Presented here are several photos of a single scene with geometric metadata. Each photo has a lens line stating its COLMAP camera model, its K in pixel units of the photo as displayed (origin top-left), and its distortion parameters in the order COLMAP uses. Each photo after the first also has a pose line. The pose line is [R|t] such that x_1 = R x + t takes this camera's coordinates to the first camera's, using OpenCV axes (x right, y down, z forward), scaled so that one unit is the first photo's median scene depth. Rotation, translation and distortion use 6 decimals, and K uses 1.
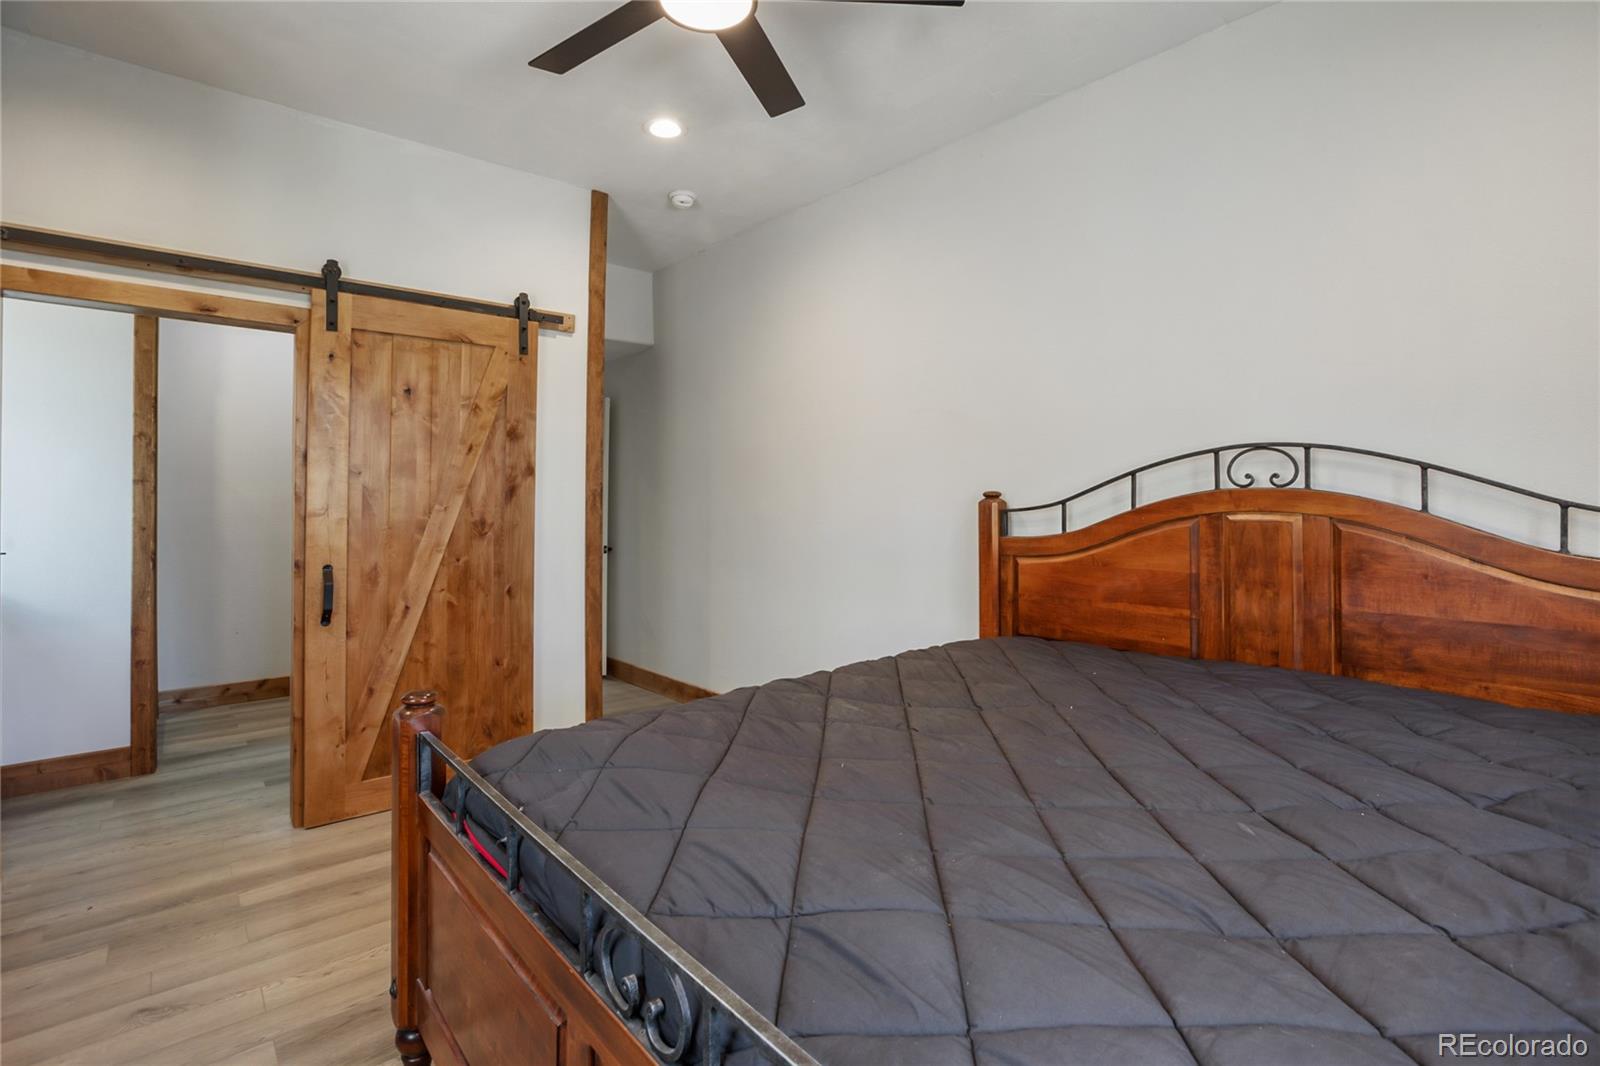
lens RADIAL K [[760.4, 0, 811.9], [0, 760.4, 495.0], [0, 0, 1]] dist [-0.034850, 0.000933]
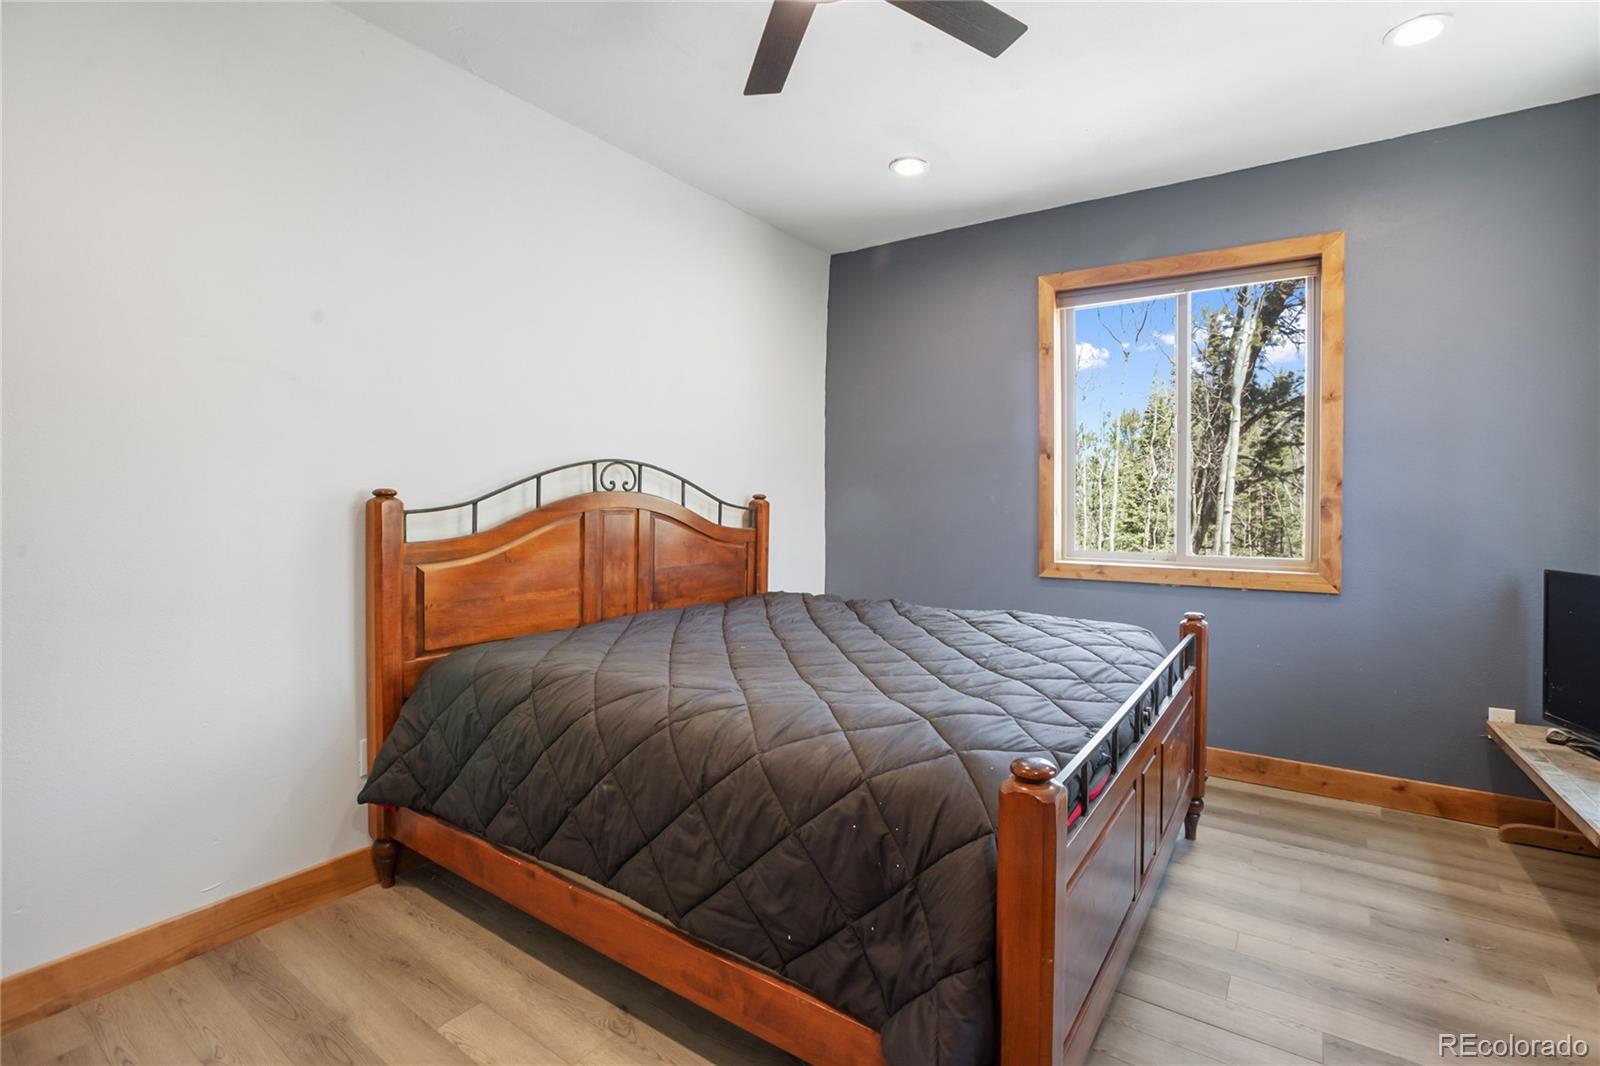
lens RADIAL K [[741.6, 0, 800.0], [0, 741.6, 533.0], [0, 0, 1]] dist [-0.032090, 0.000869]
pose [[-0.236374, -0.041020, 0.970796, -0.750689], [-0.005504, 0.999149, 0.040878, 0.009480], [-0.971647, 0.004319, -0.236399, 0.897296]]
